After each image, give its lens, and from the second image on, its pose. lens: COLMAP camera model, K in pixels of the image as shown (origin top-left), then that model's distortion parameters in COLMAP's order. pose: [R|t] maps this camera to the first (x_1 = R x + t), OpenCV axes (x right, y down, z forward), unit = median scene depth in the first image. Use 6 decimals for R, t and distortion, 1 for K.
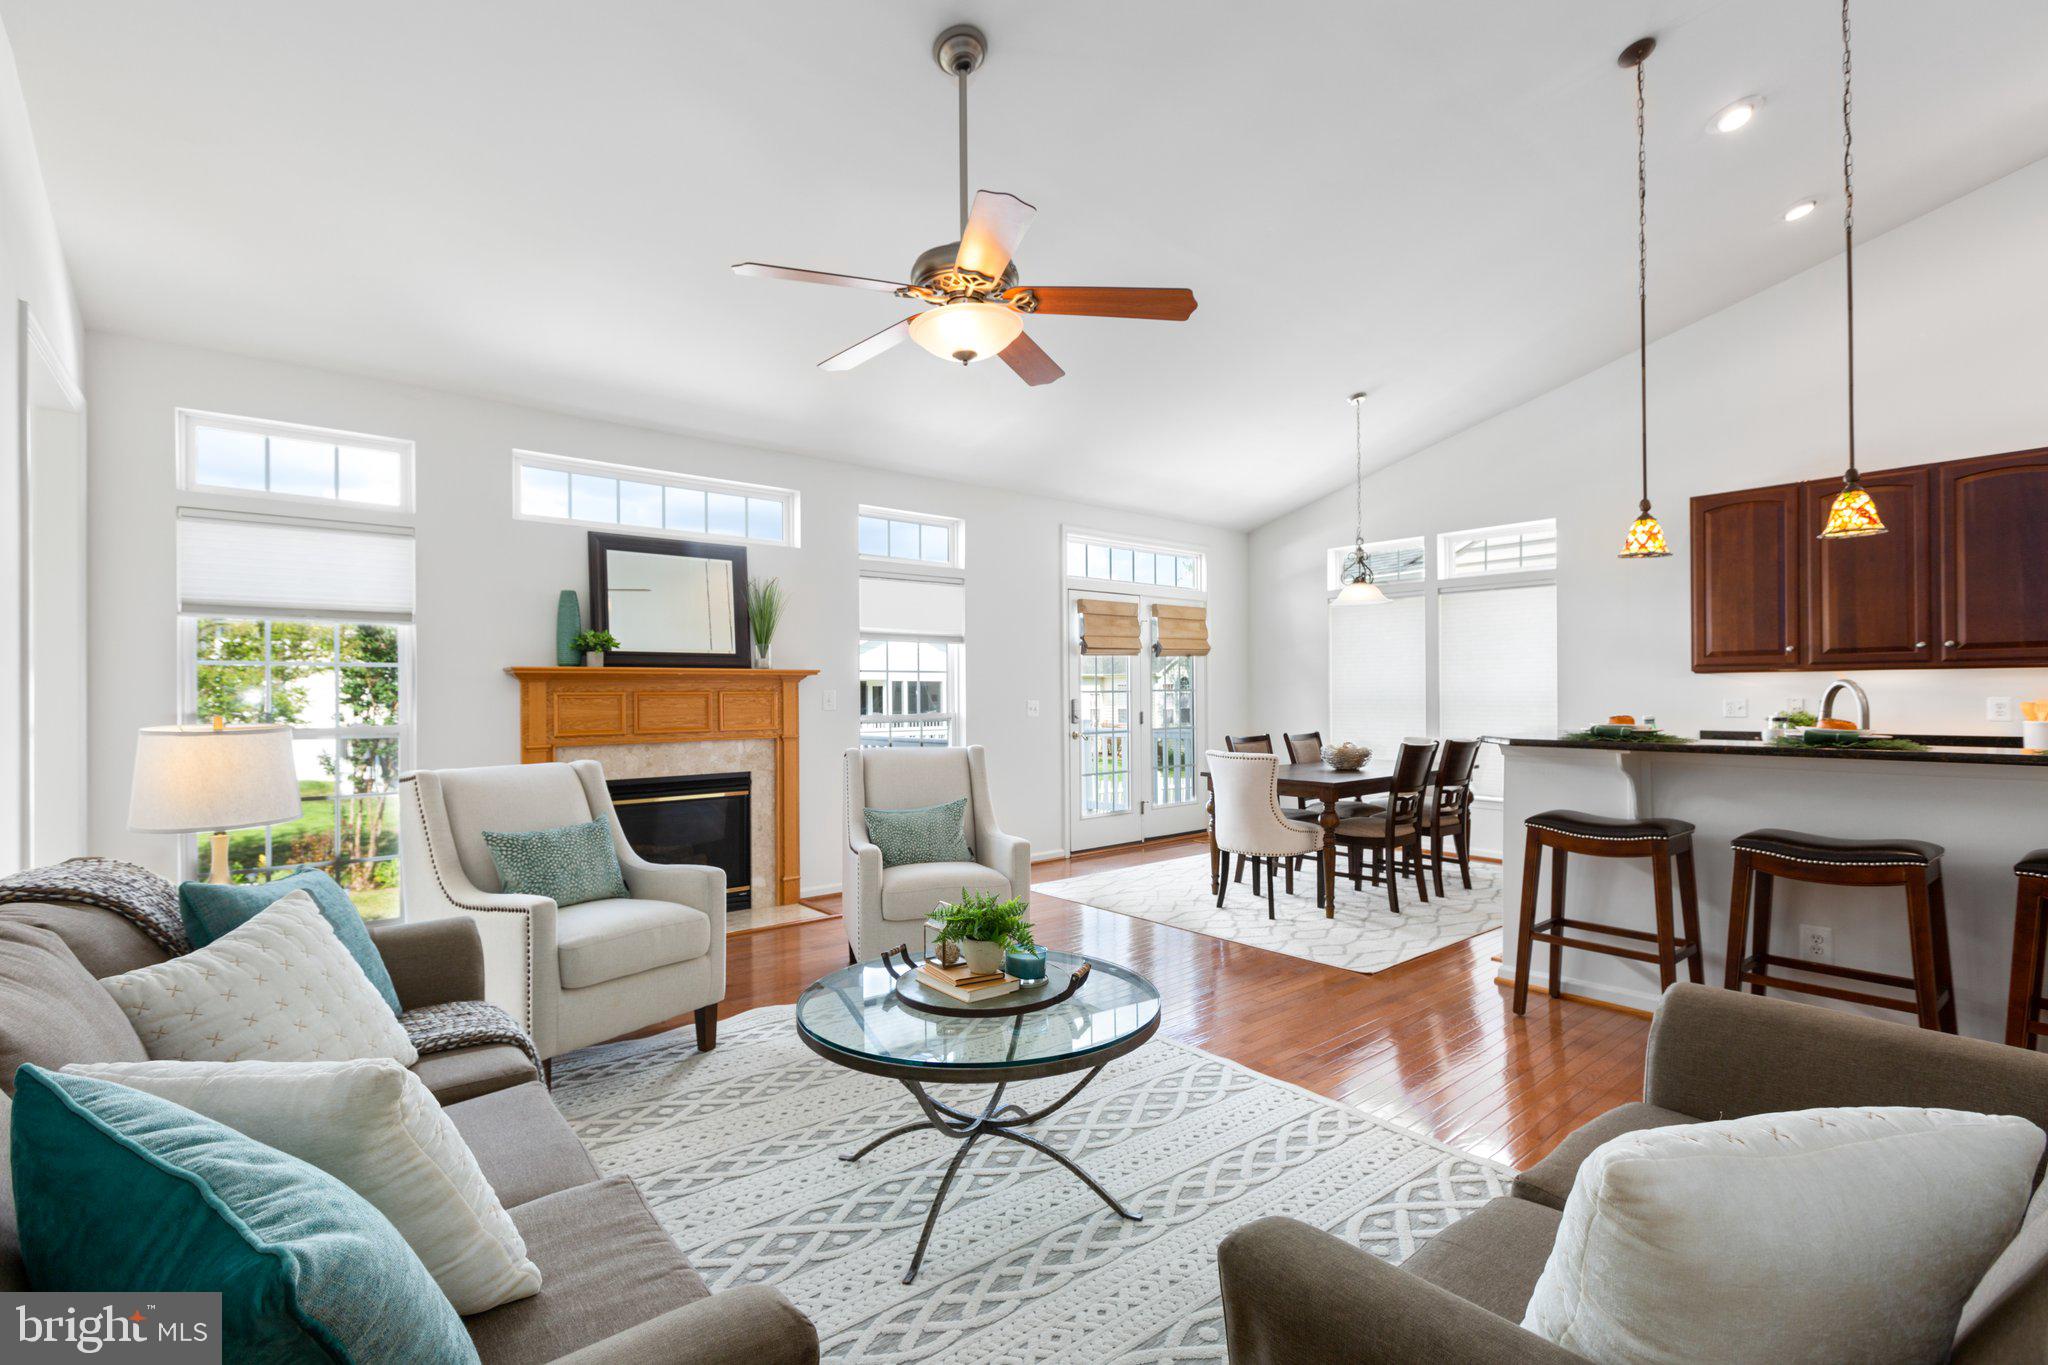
lens RADIAL K [[919.9, 0, 1017.7], [0, 919.9, 687.9], [0, 0, 1]] dist [0.000289, -0.000196]
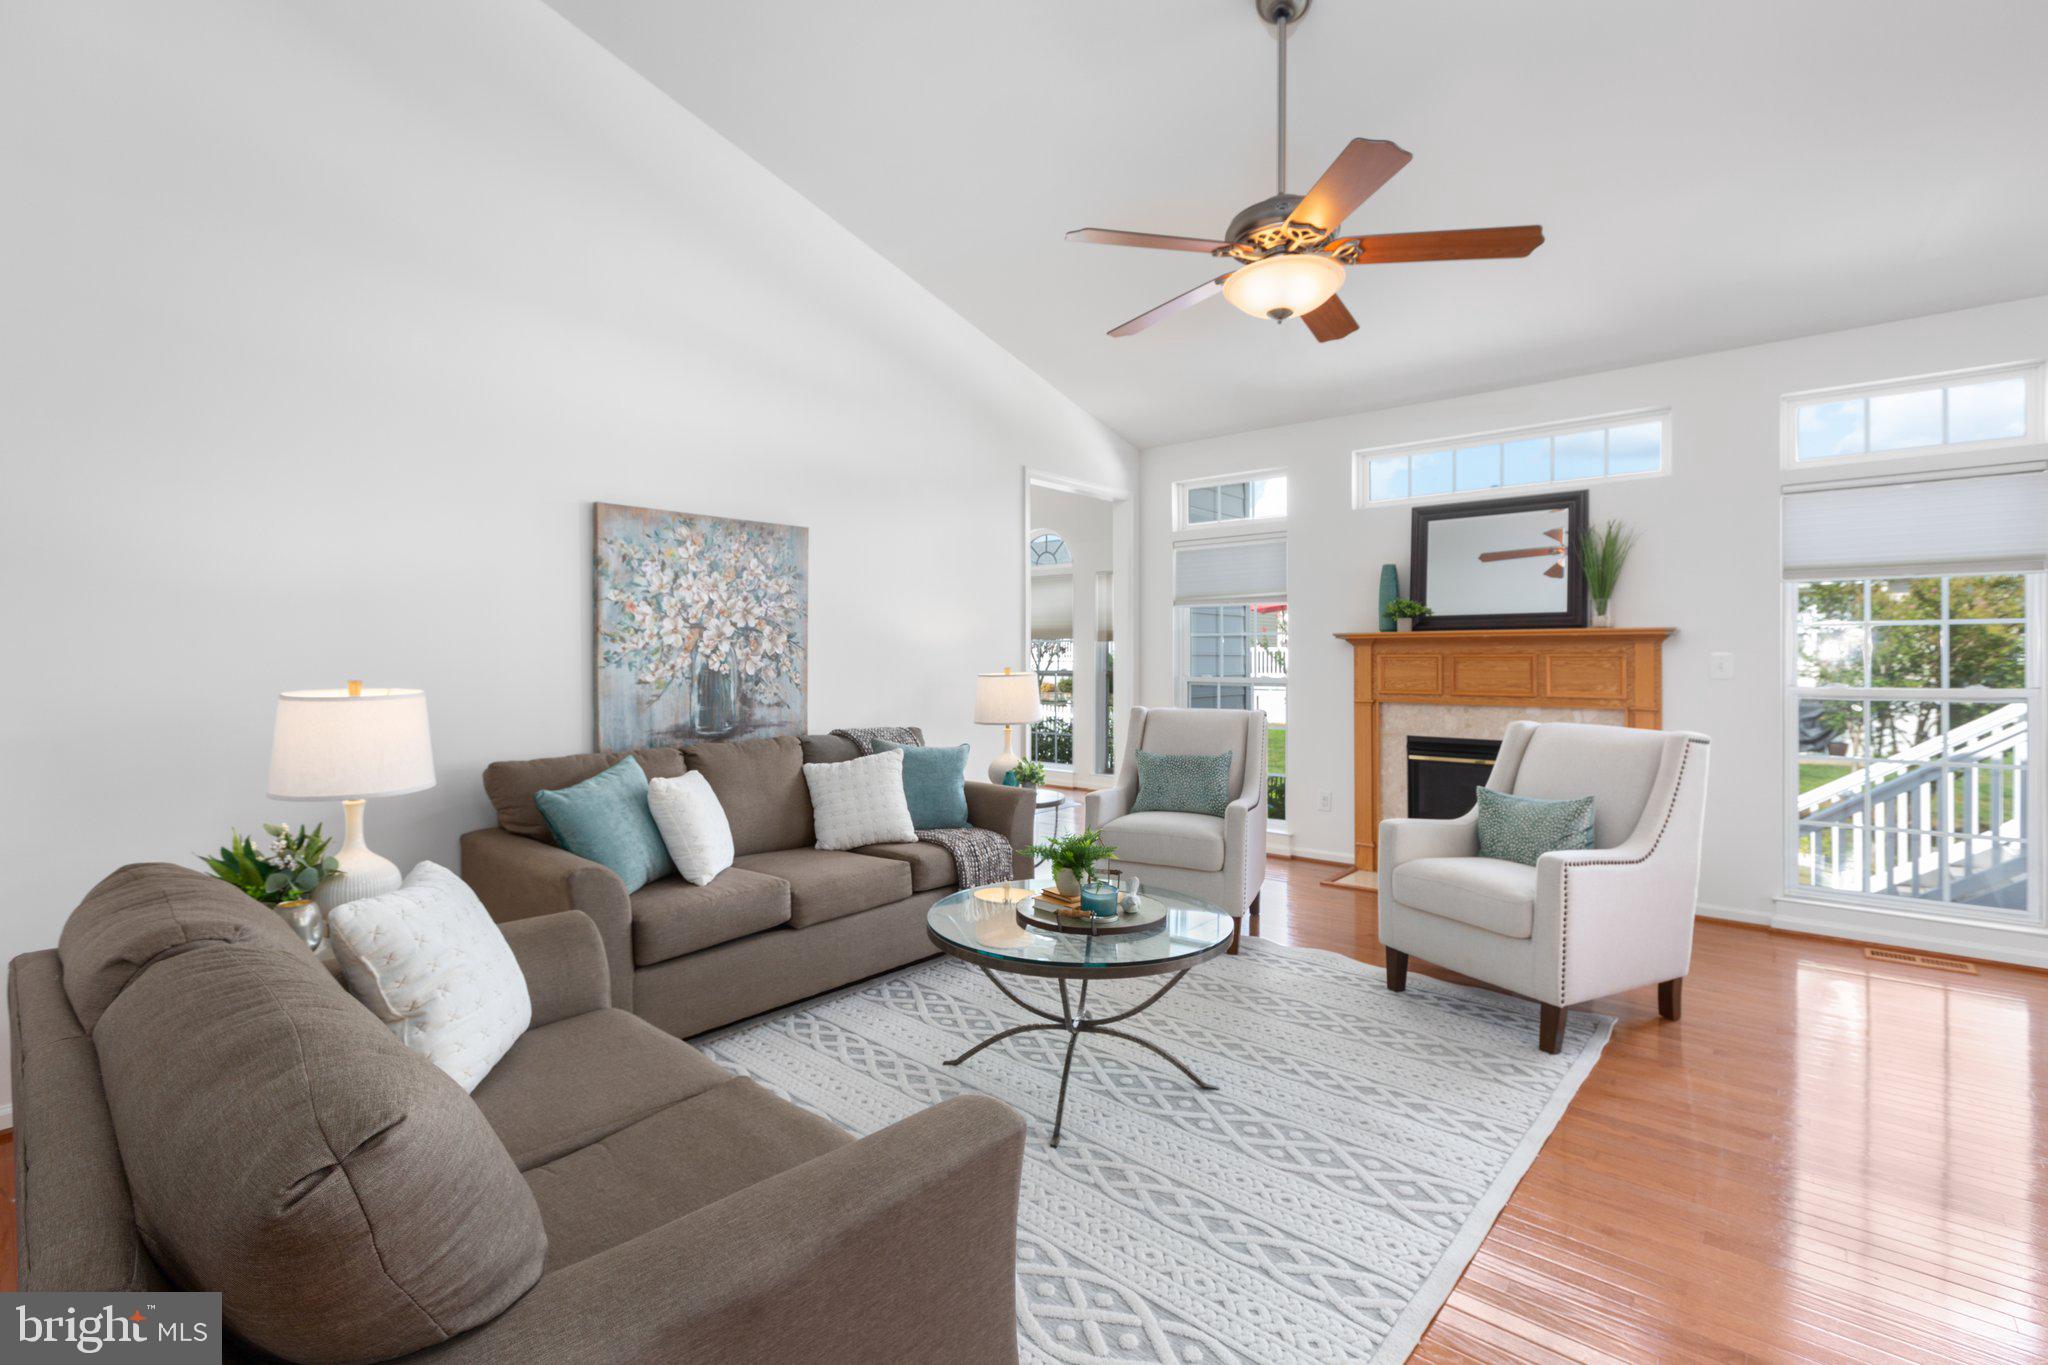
lens RADIAL K [[920.4, 0, 1021.7], [0, 920.4, 655.4], [0, 0, 1]] dist [0.000163, -0.000128]
pose [[0.170631, 0.006355, -0.985315, 0.520427], [0.004724, 0.999962, 0.007268, -0.004251], [0.985324, -0.005895, 0.170594, 0.340935]]
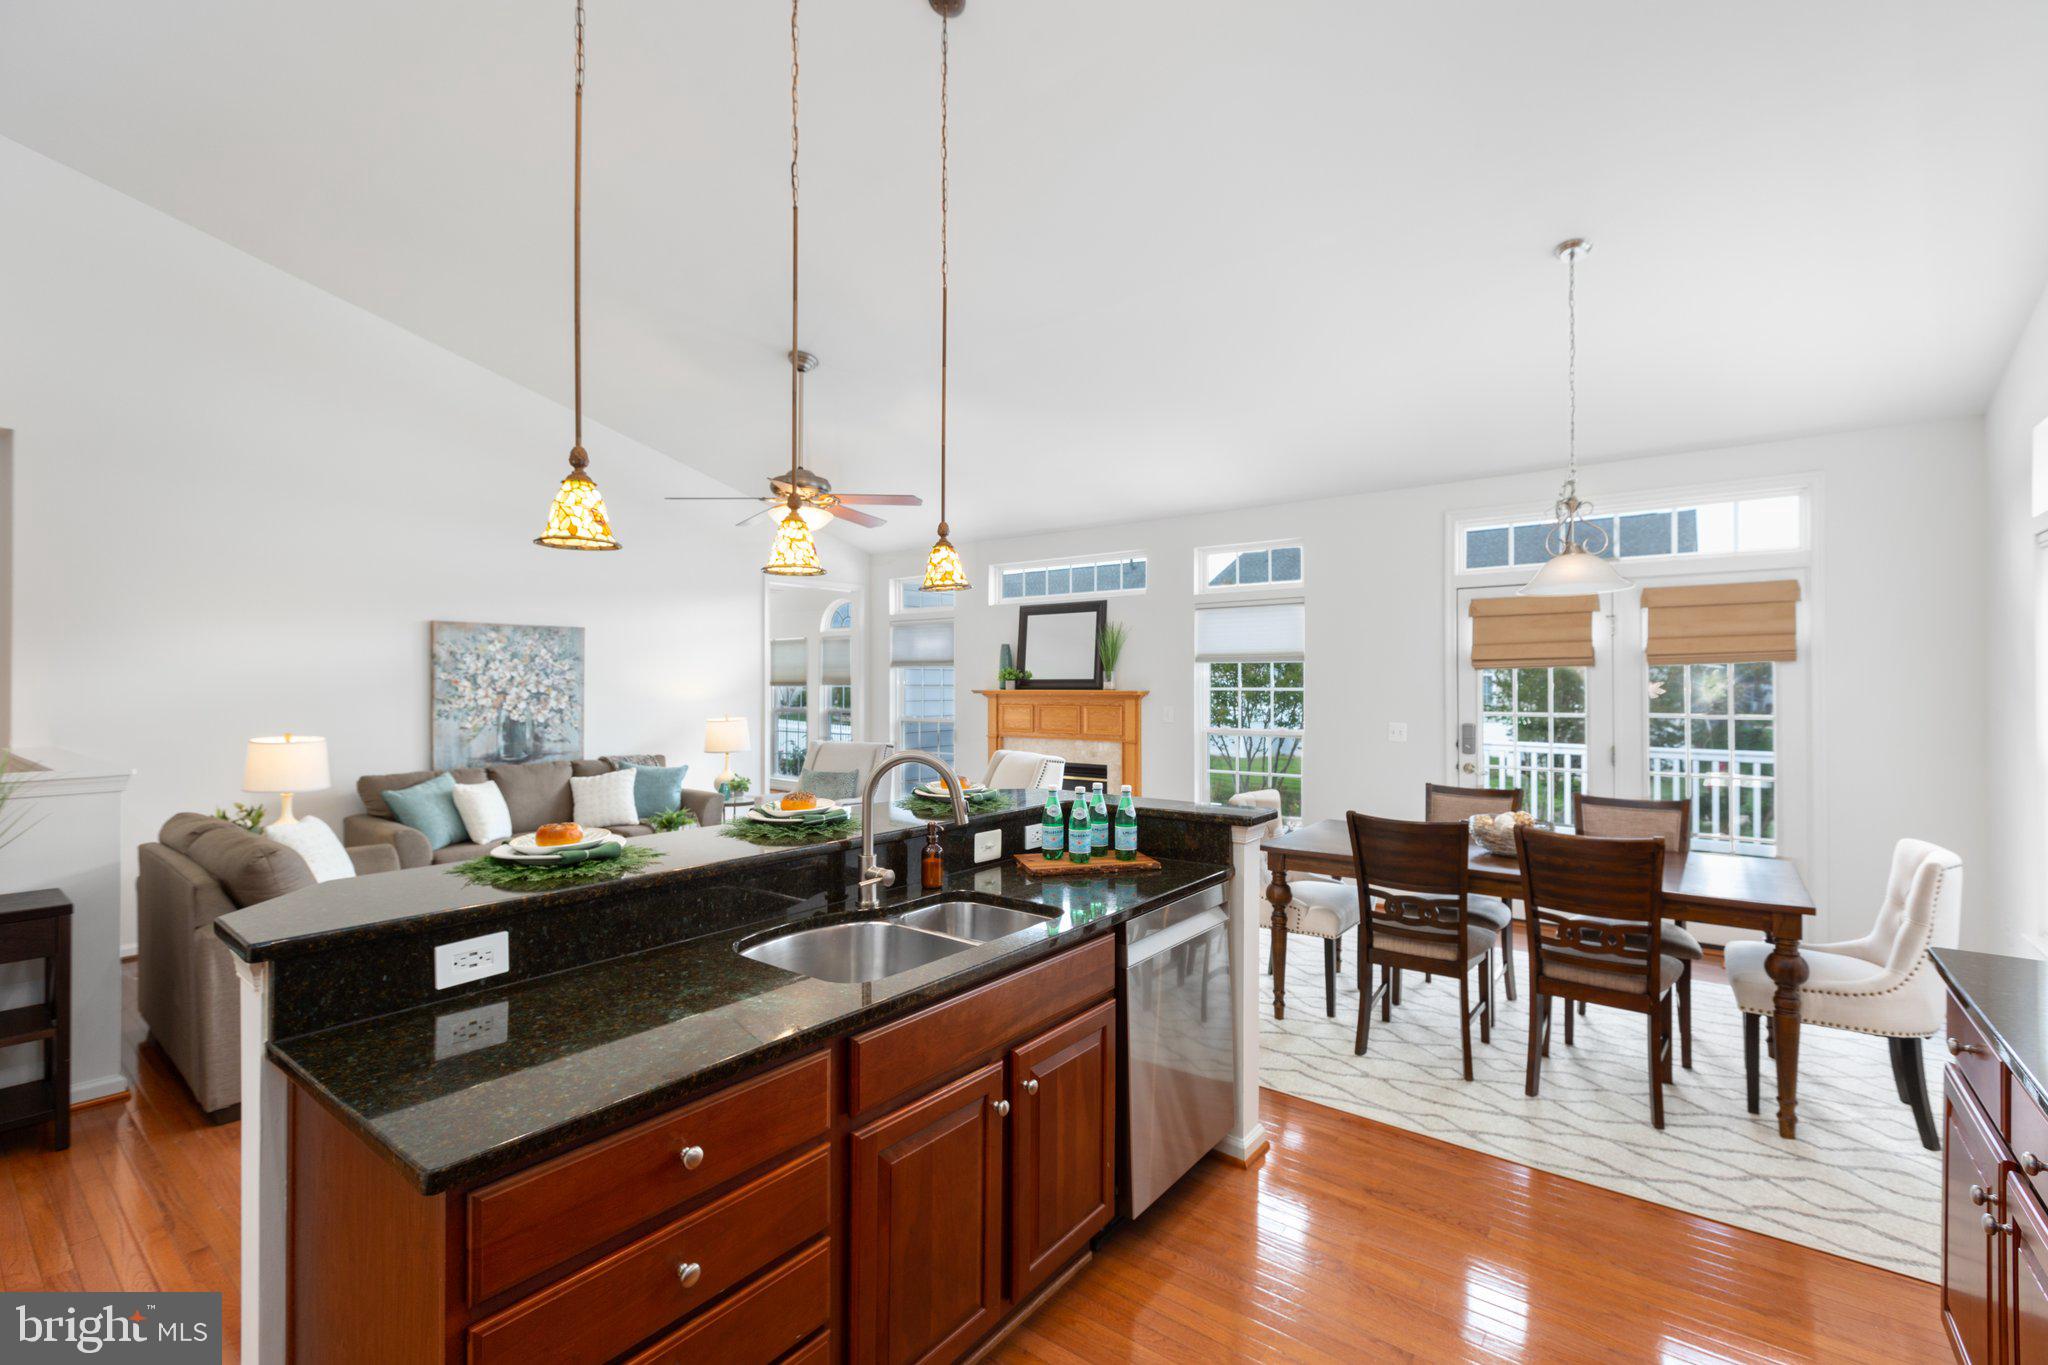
lens RADIAL K [[901.2, 0, 1021.5], [0, 901.2, 677.2], [0, 0, 1]] dist [-0.003574, -0.000546]
pose [[0.219791, 0.000640, -0.975547, 1.070007], [0.004418, 0.999989, 0.001652, -0.045340], [0.975537, -0.004673, 0.219786, 0.628884]]
